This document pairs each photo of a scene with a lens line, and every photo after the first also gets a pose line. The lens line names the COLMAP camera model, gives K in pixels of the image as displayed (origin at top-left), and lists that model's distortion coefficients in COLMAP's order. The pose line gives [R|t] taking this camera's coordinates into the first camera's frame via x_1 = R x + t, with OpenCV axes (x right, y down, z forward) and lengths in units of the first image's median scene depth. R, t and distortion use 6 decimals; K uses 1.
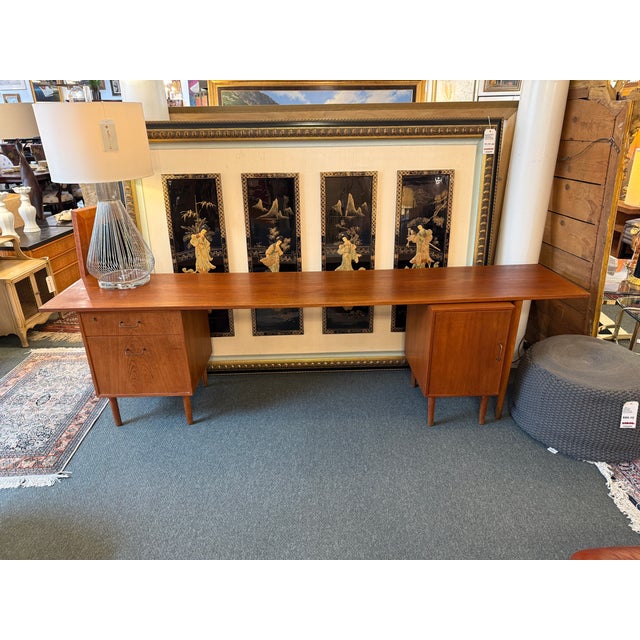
lens RADIAL K [[450.0, 0, 317.4], [0, 450.0, 321.9], [0, 0, 1]] dist [0.076133, -0.100662]
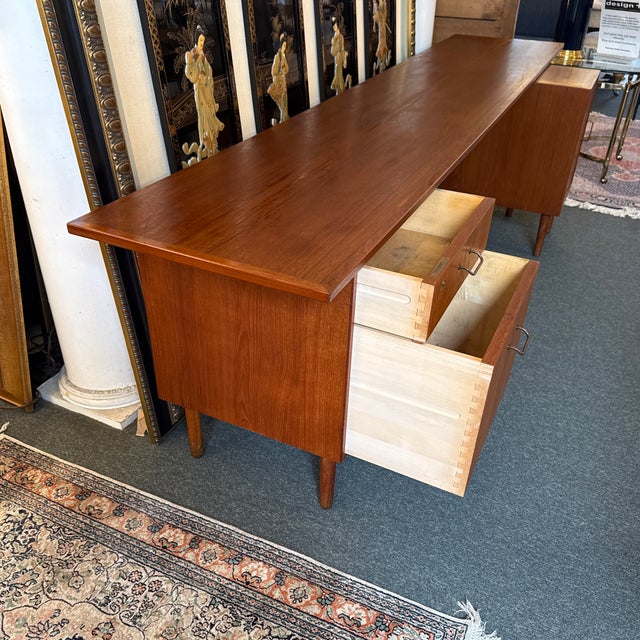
lens RADIAL K [[621.0, 0, 318.3], [0, 621.0, 342.8], [0, 0, 1]] dist [0.129340, -0.264935]
pose [[0.452067, -0.479139, 0.752371, -0.761098], [0.332550, 0.873201, 0.356273, -0.124420], [-0.827675, 0.089142, 0.554083, 0.601765]]
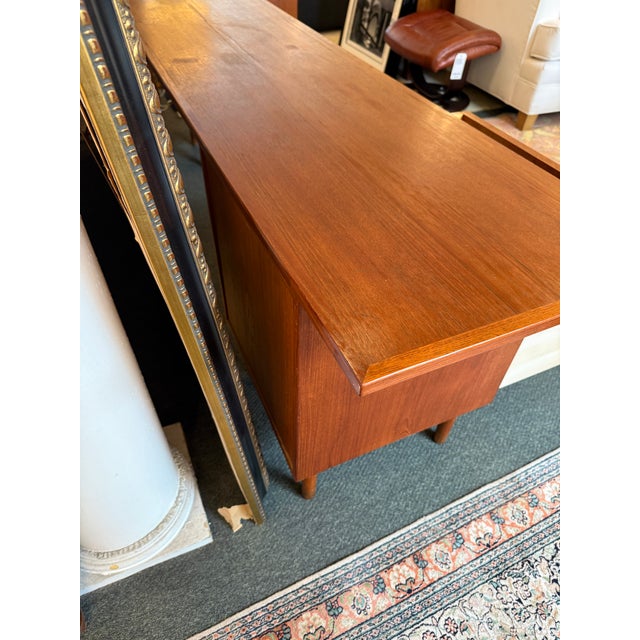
lens RADIAL K [[462.7, 0, 320.0], [0, 462.7, 320.0], [0, 0, 1]] dist [-0.008305, -0.002814]
pose [[-0.398519, -0.649866, 0.647191, -0.573531], [0.339785, 0.550821, 0.762327, -0.243758], [-0.851897, 0.523708, 0.001302, 0.961015]]
